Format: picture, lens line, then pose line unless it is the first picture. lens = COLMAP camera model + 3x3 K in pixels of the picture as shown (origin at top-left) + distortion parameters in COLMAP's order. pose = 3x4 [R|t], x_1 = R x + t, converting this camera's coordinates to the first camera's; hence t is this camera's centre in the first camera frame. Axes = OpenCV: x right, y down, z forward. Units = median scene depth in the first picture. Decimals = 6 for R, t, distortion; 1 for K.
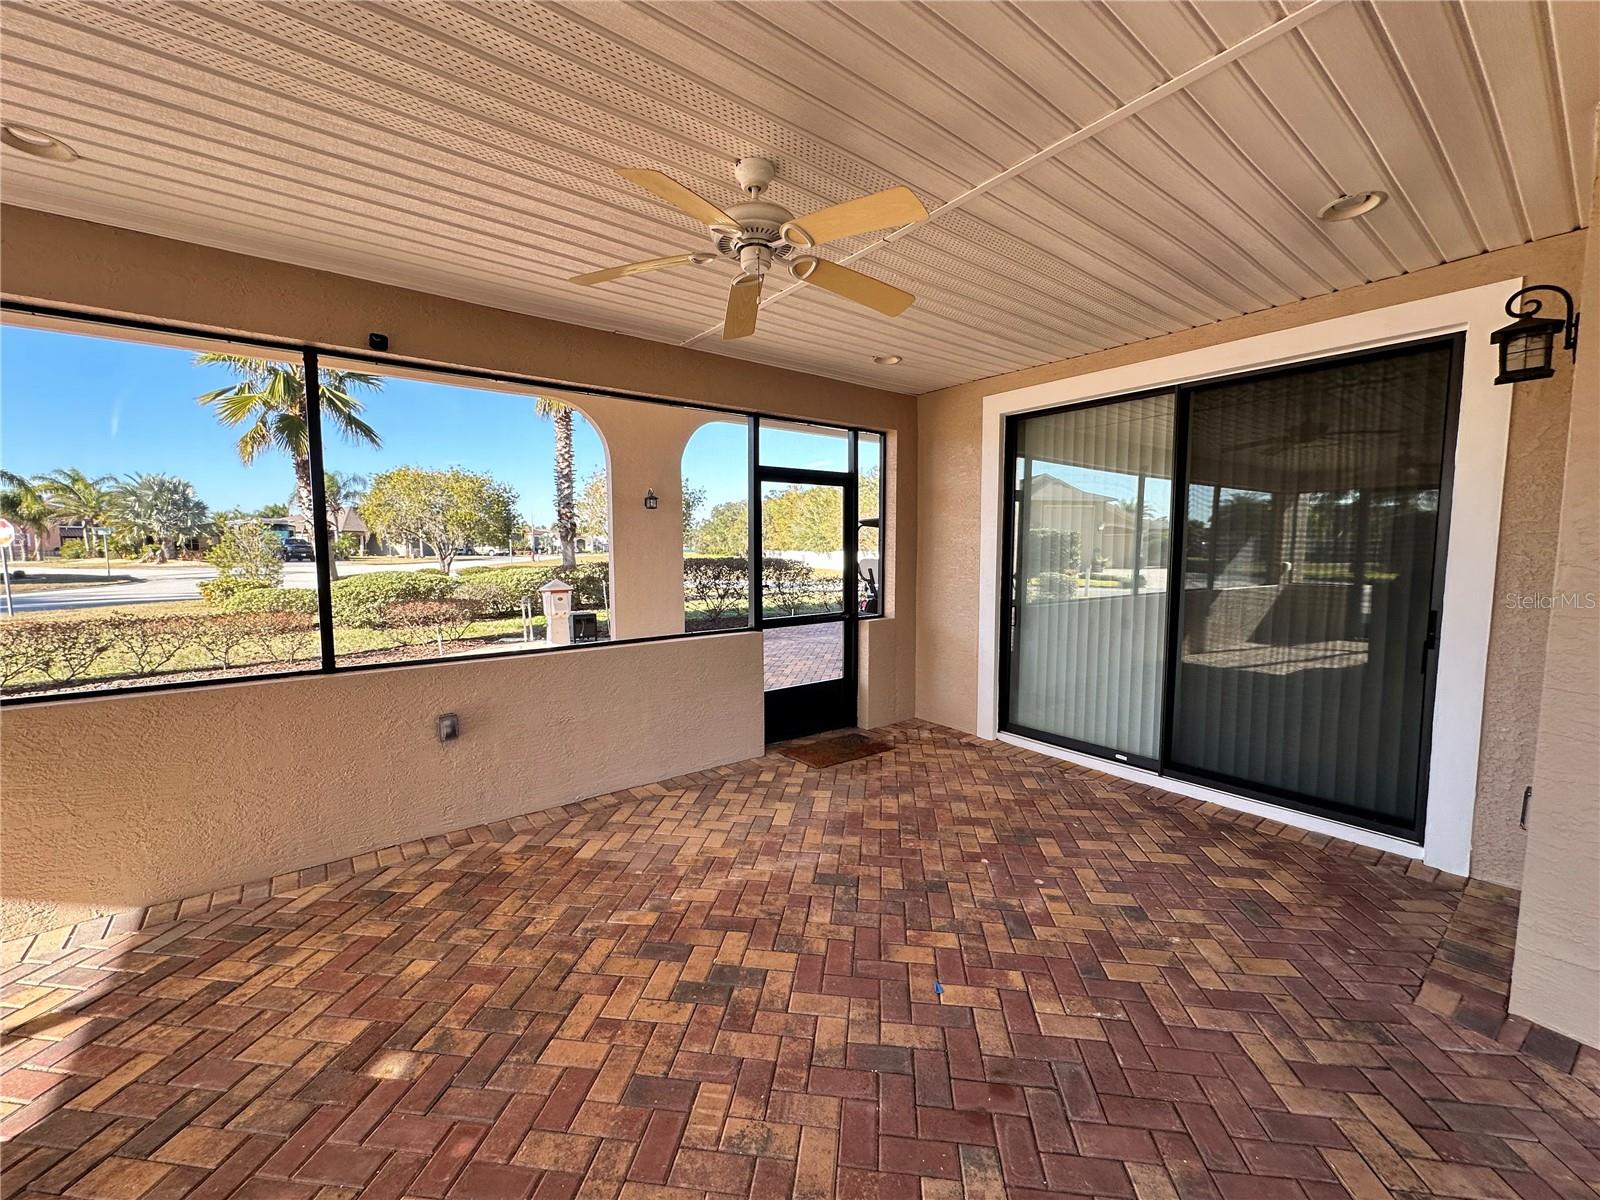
lens RADIAL K [[634.0, 0, 800.0], [0, 634.0, 600.0], [0, 0, 1]] dist [-0.007799, 0.002949]
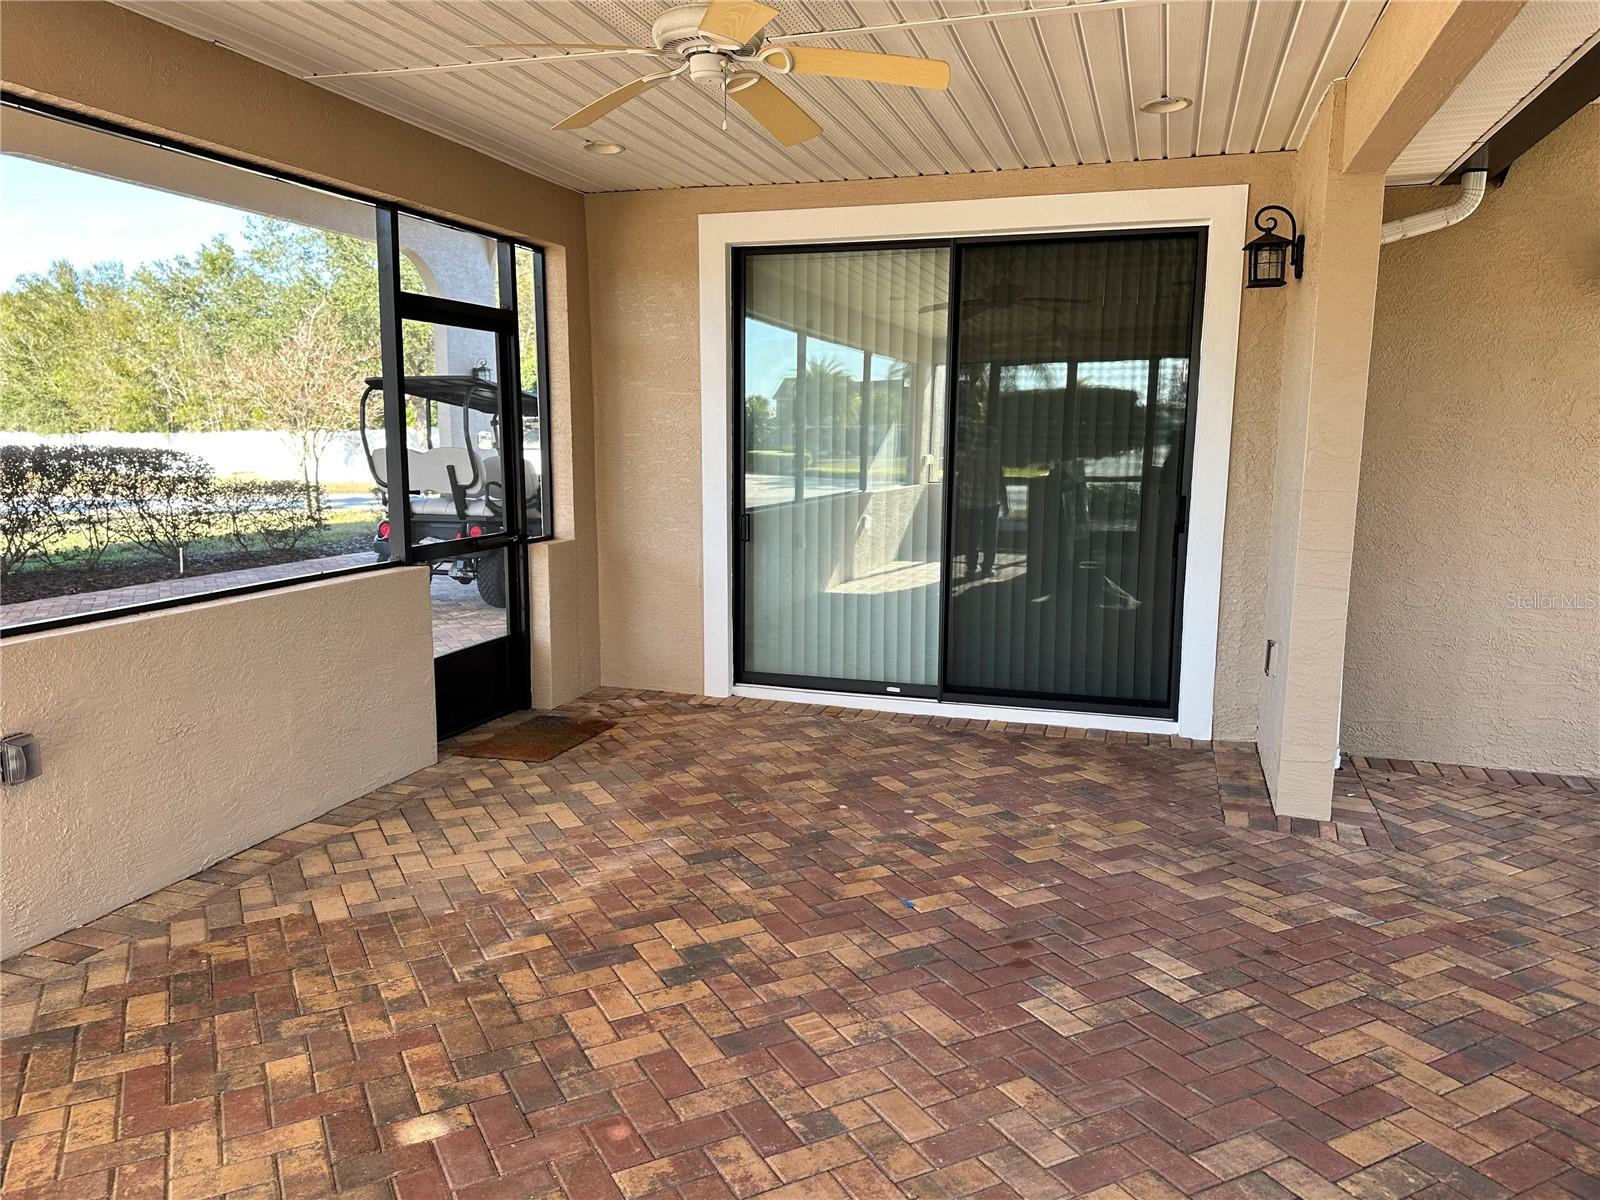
lens RADIAL K [[1139.3, 0, 800.0], [0, 1139.3, 600.0], [0, 0, 1]] dist [0.151164, -0.225592]
pose [[0.818984, -0.075563, 0.568819, -0.575107], [0.039182, 0.996342, 0.075942, 0.017816], [-0.572476, -0.039908, 0.818949, -0.198856]]
